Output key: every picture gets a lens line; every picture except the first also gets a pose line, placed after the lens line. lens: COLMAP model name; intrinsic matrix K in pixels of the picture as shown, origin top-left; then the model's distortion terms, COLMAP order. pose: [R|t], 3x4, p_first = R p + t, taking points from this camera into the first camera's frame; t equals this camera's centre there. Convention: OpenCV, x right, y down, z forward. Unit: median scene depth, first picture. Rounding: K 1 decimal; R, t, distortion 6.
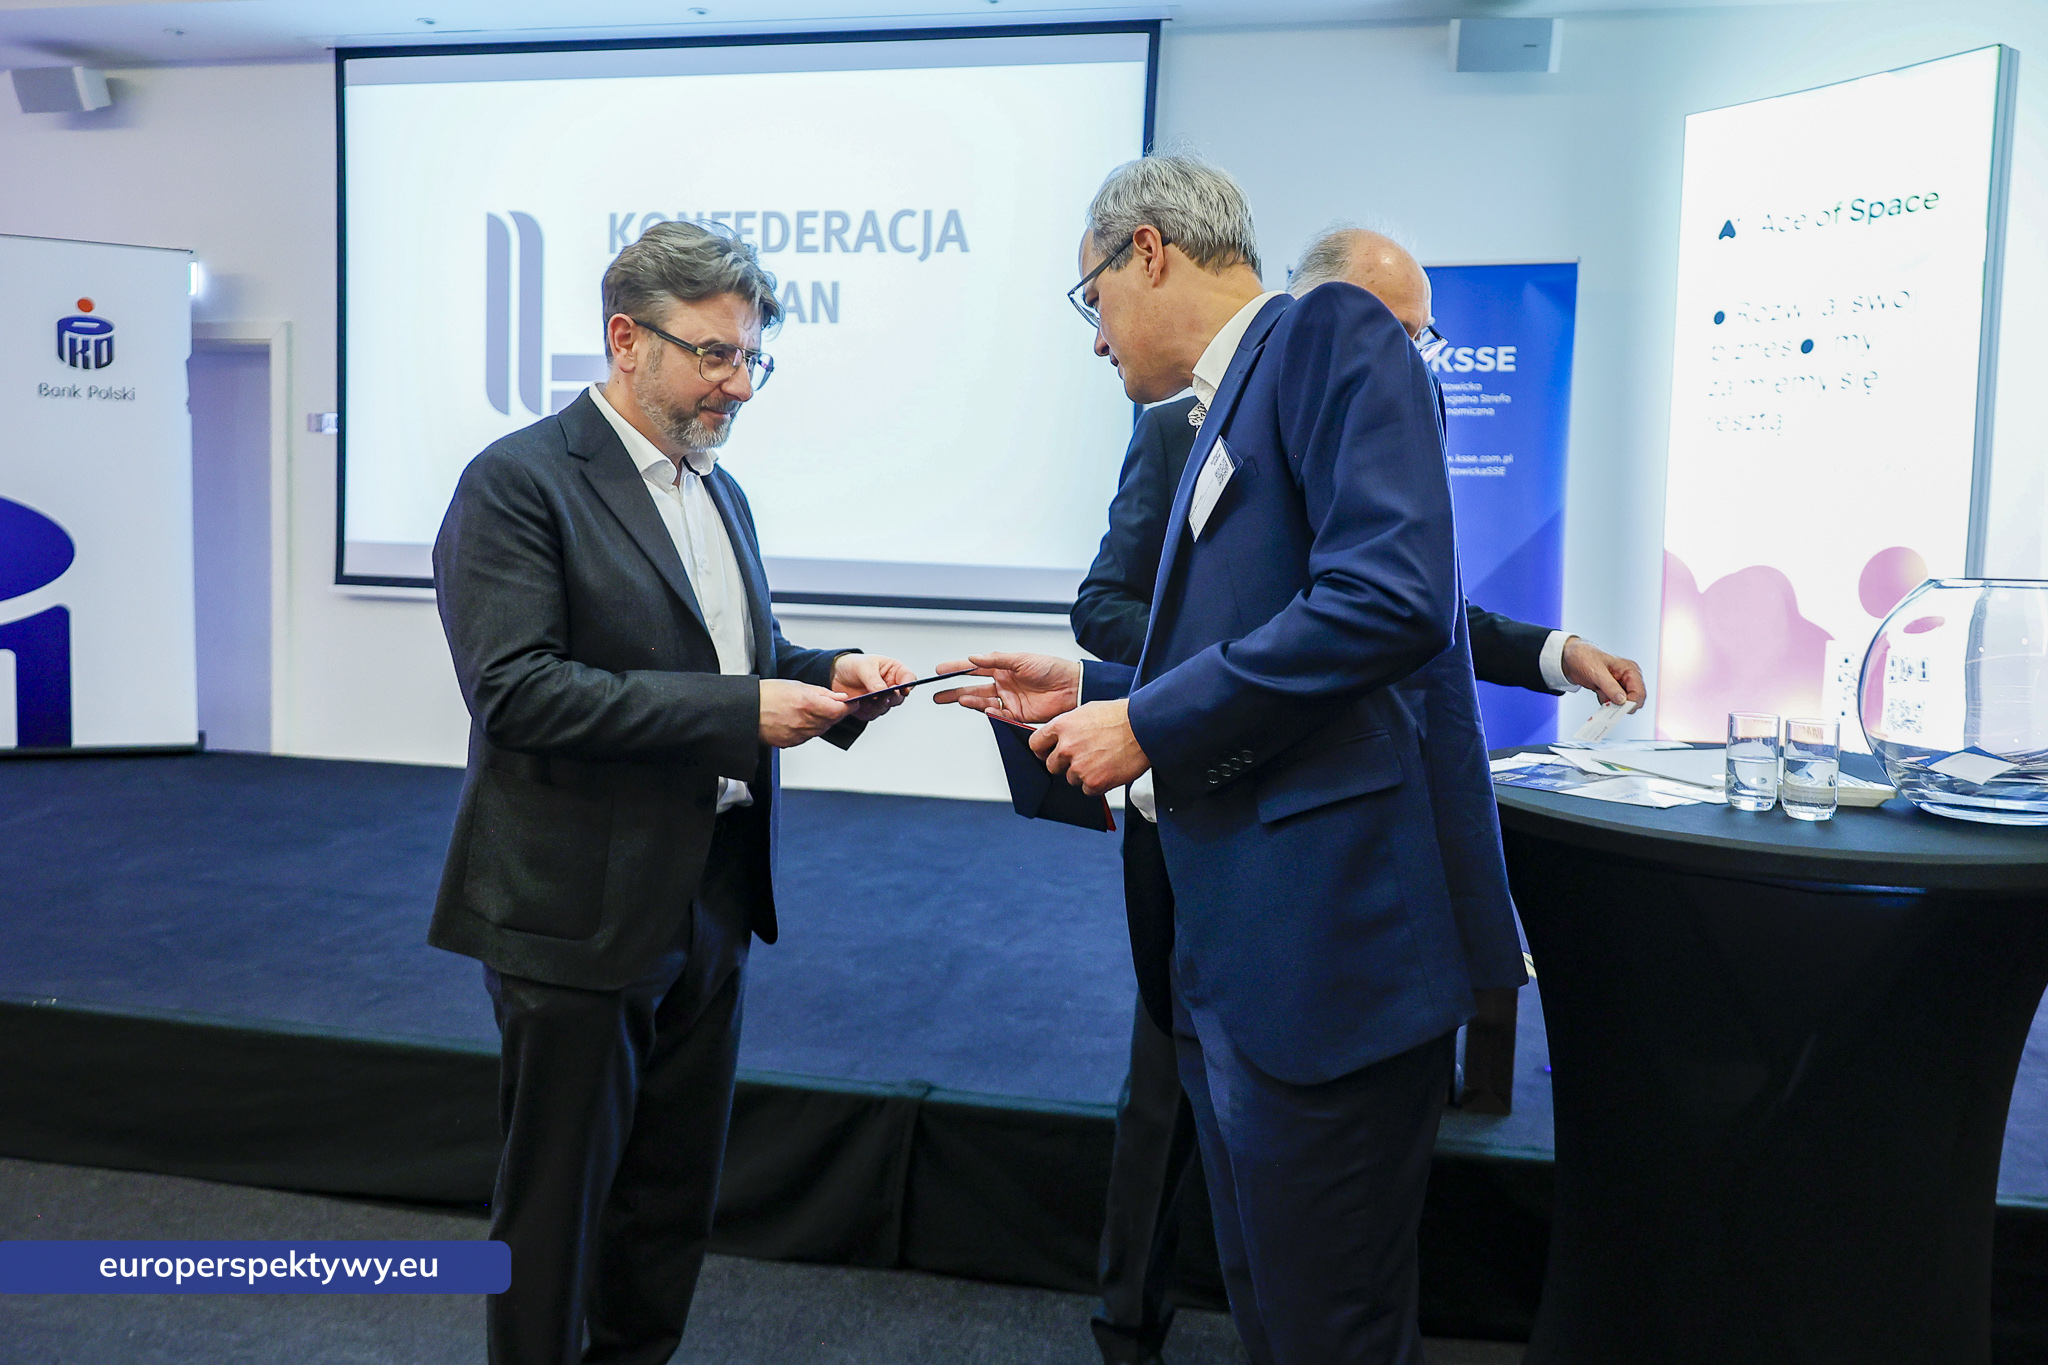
lens RADIAL K [[1513.3, 0, 1075.5], [0, 1513.3, 614.6], [0, 0, 1]] dist [0.016173, 0.010532]
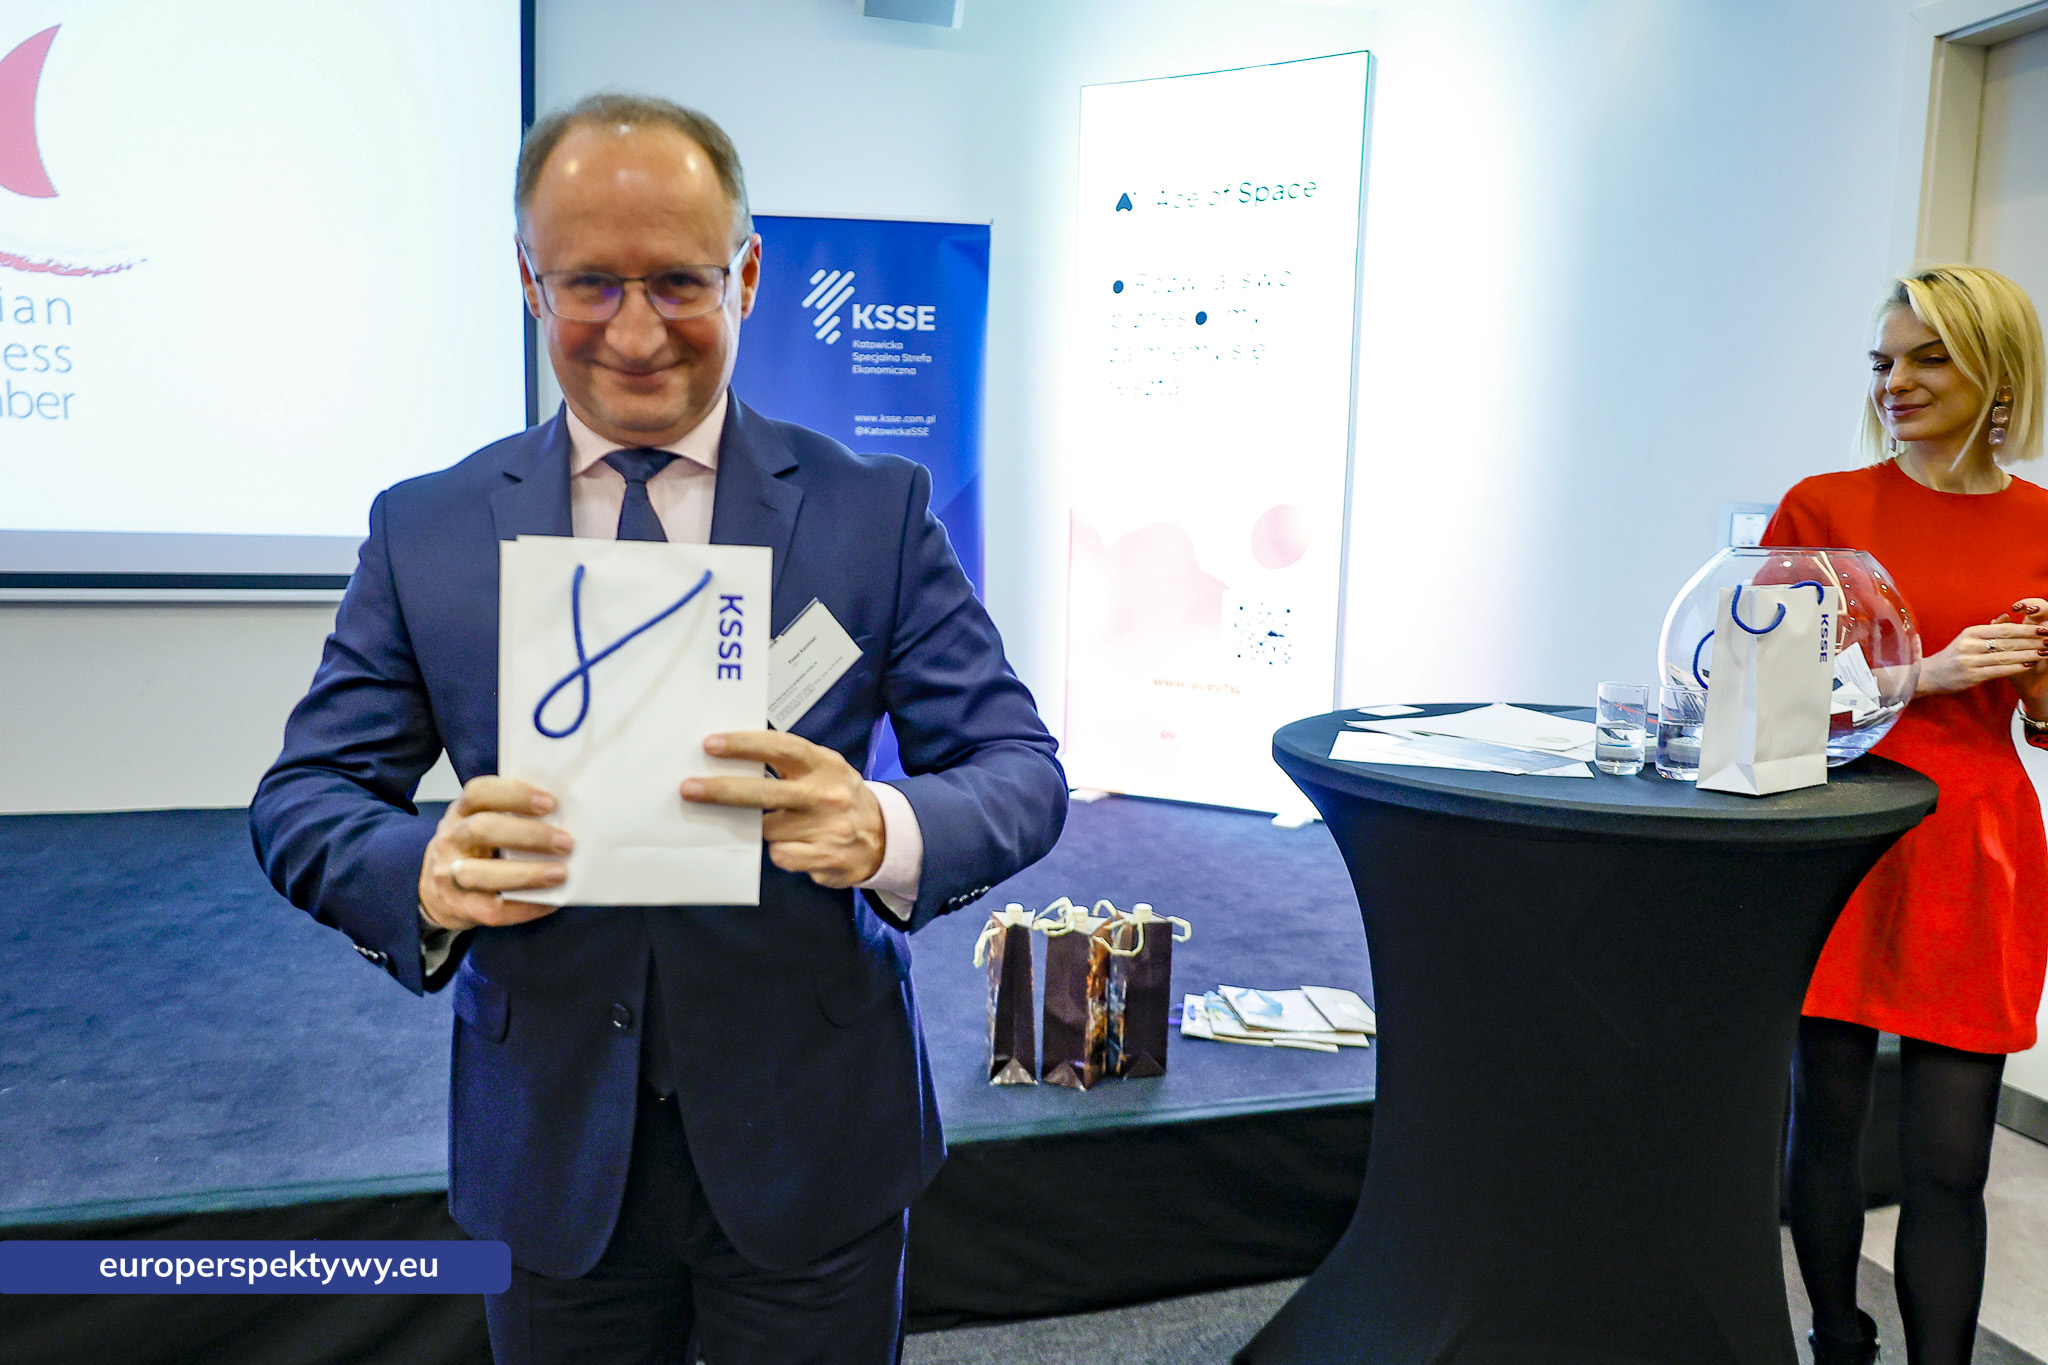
lens RADIAL K [[1513.3, 0, 955.2], [0, 1513.3, 664.6], [0, 0, 1]] dist [0.016173, 0.010532]
pose [[0.901543, -0.061923, 0.428236, -0.138914], [0.034335, 0.996824, 0.071857, -0.012267], [-0.431325, -0.050079, 0.900805, 0.081650]]
